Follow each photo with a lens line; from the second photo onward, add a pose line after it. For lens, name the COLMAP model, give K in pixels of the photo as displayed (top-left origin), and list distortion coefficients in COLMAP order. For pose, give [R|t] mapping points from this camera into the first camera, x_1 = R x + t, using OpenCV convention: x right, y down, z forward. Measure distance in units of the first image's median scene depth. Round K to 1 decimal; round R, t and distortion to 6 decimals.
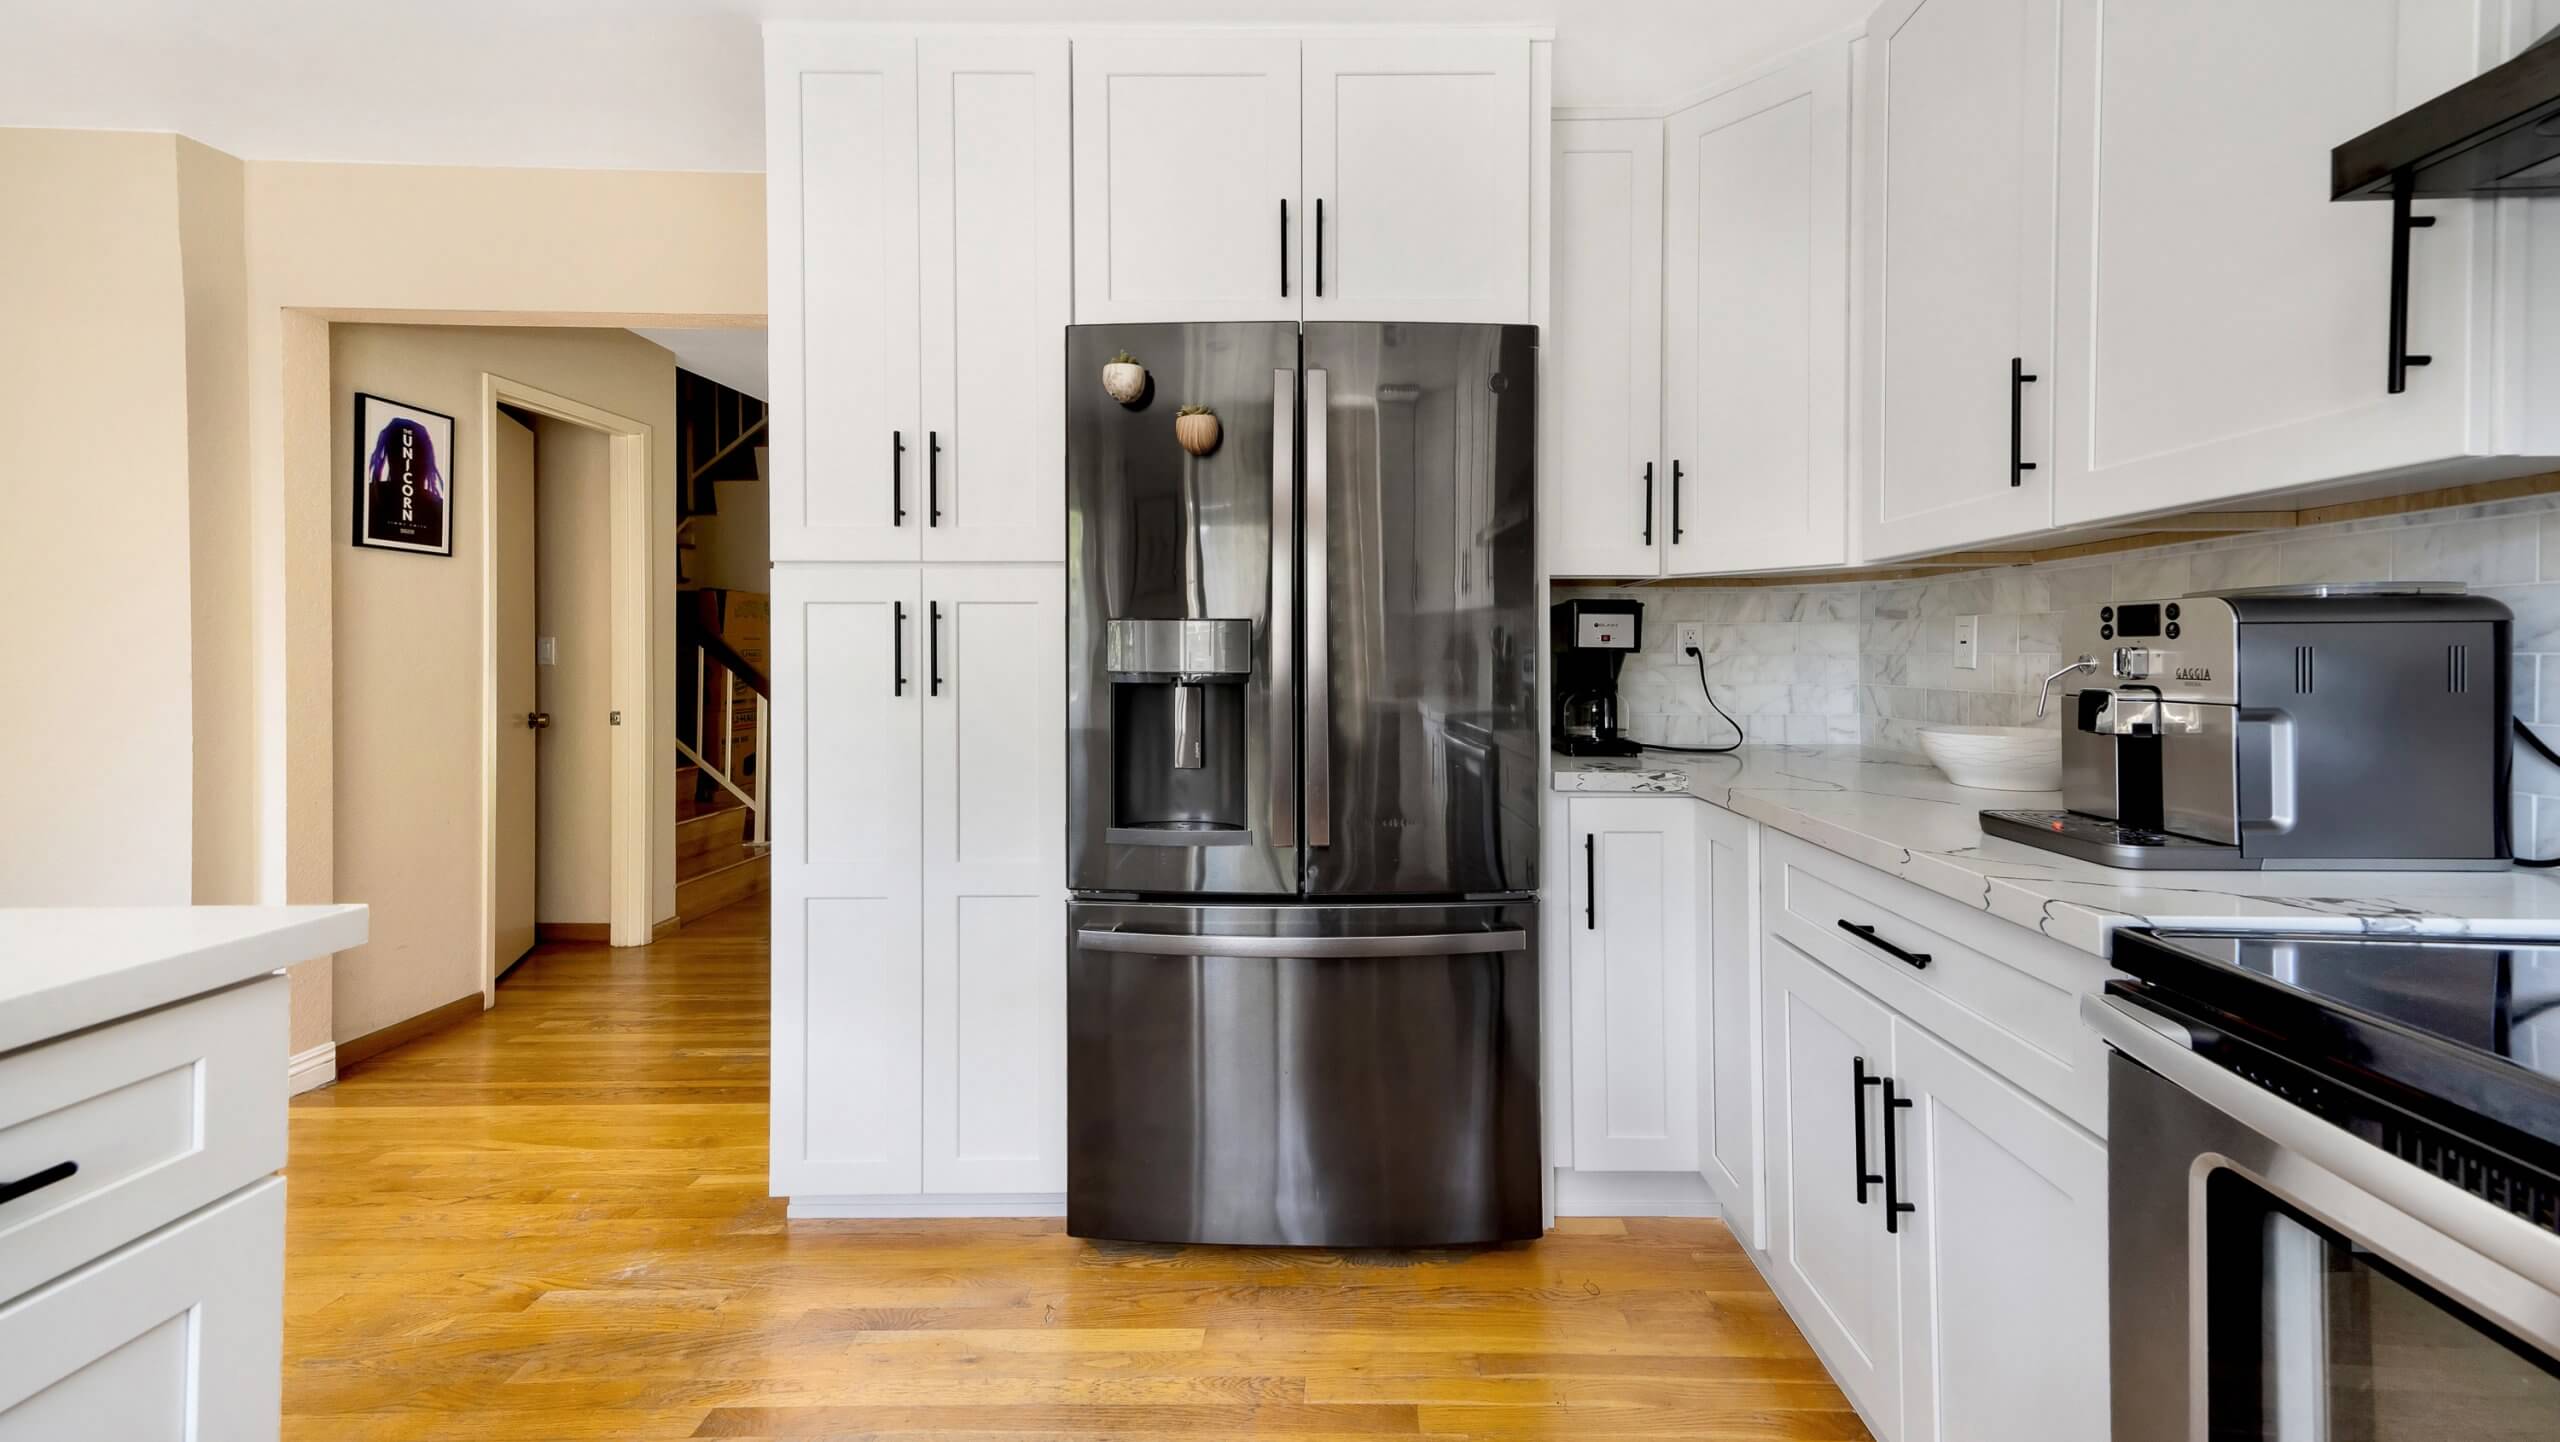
lens RADIAL K [[1009.1, 0, 1322.1], [0, 1009.1, 654.3], [0, 0, 1]] dist [0.009661, 0.000082]
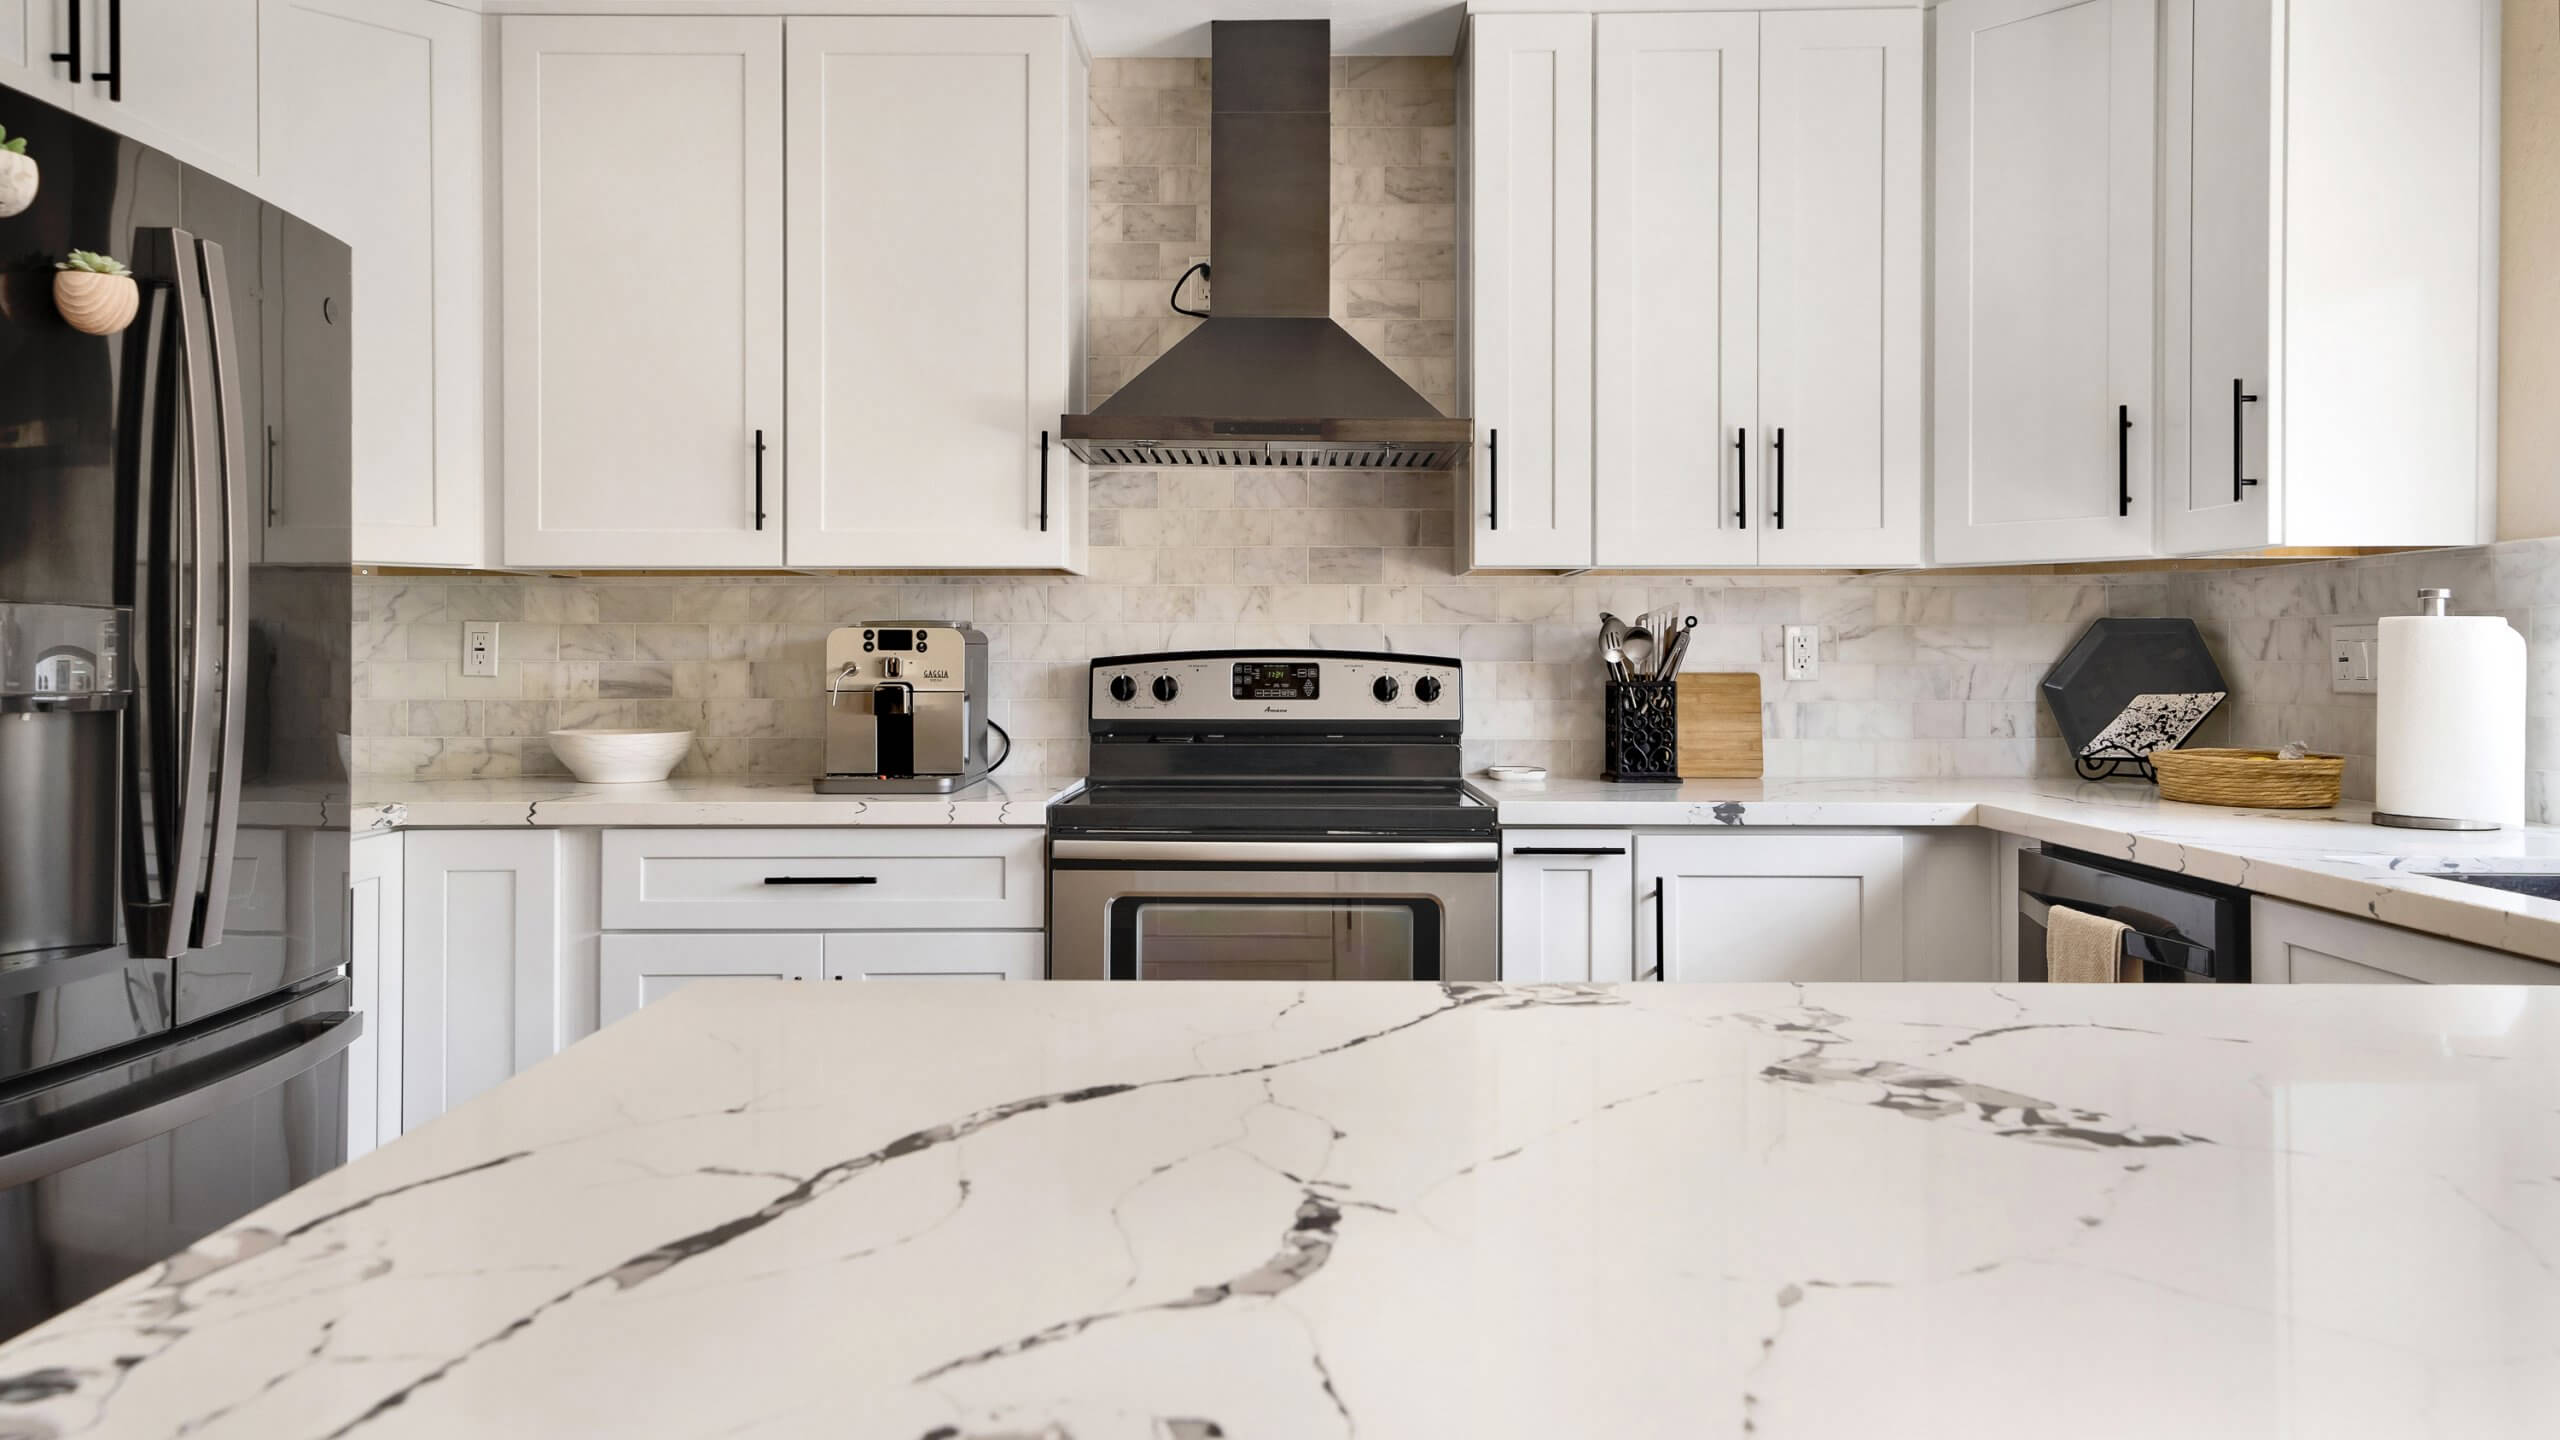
lens RADIAL K [[1693.8, 0, 1265.9], [0, 1693.8, 657.8], [0, 0, 1]] dist [0.028359, 0.001137]
pose [[0.001740, 0.000931, 0.999998, -0.964267], [0.001155, 0.999999, -0.000933, -0.001711], [-0.999998, 0.001157, 0.001739, 0.237306]]
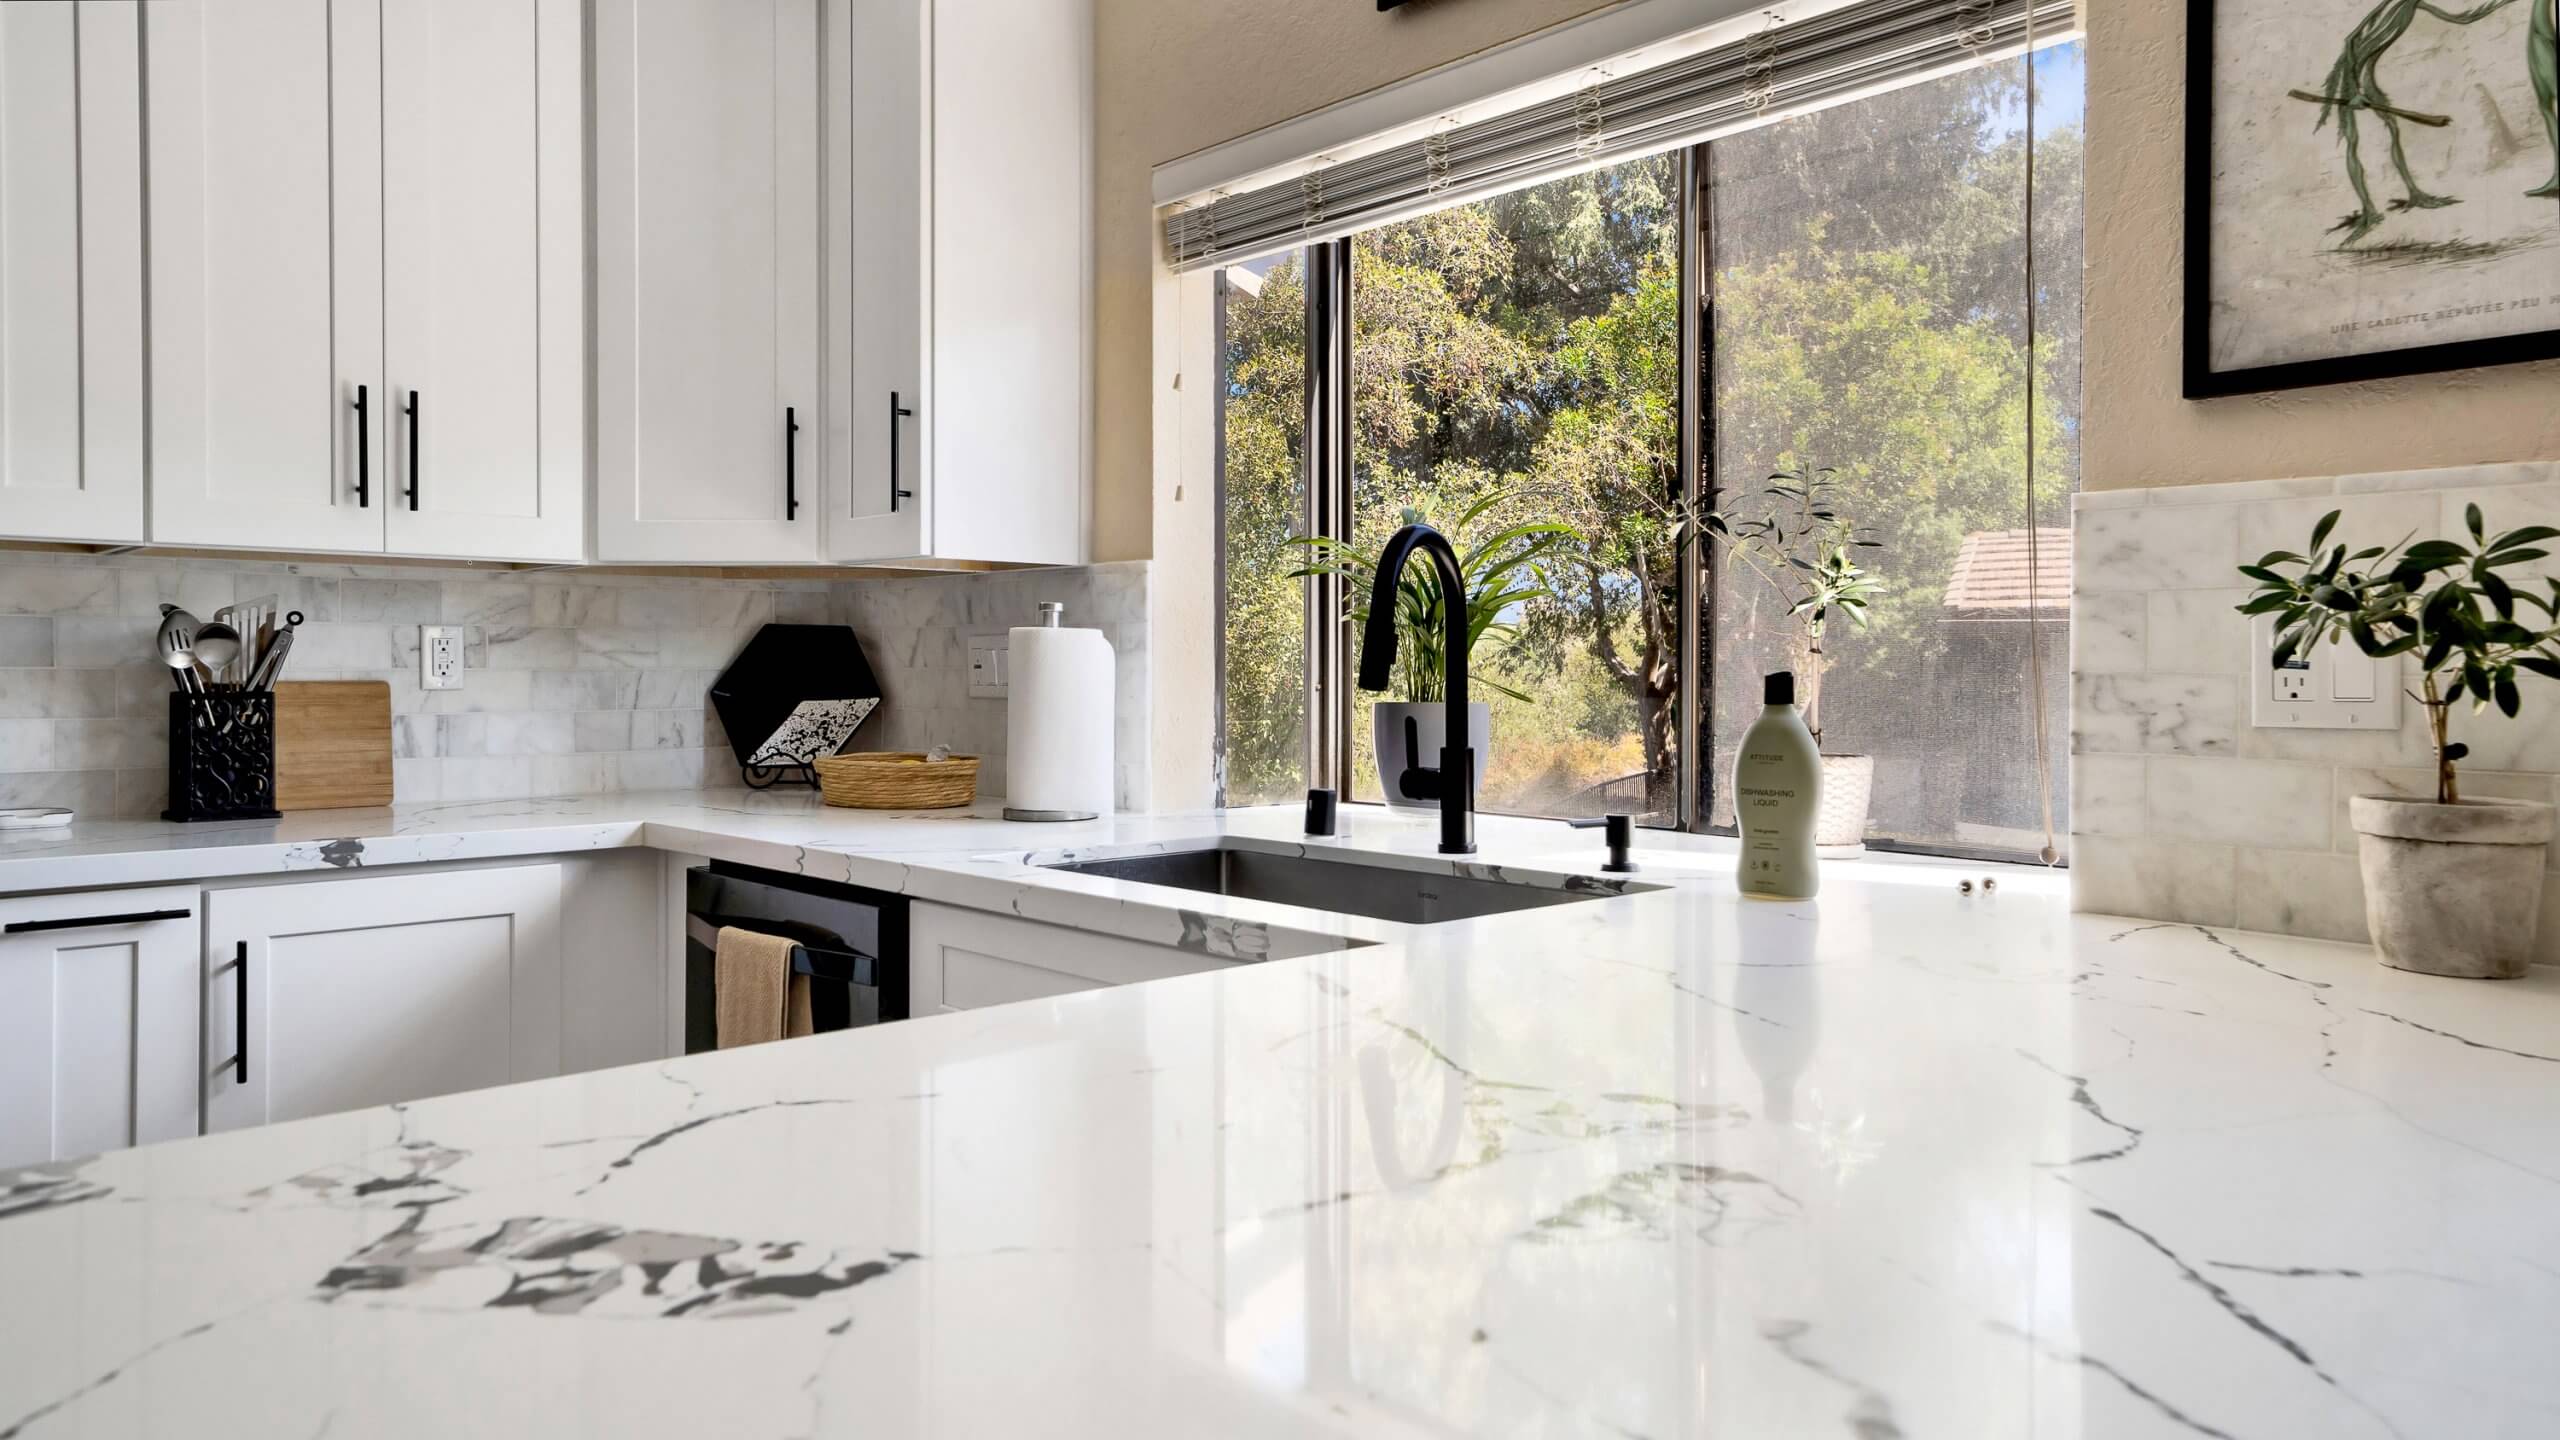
lens RADIAL K [[1696.6, 0, 1310.4], [0, 1696.6, 670.0], [0, 0, 1]] dist [0.023815, 0.001736]
pose [[-0.693967, -0.002858, 0.720001, -0.855613], [-0.001560, 0.999996, 0.002466, -0.001713], [-0.720005, 0.000588, -0.693968, 0.192152]]
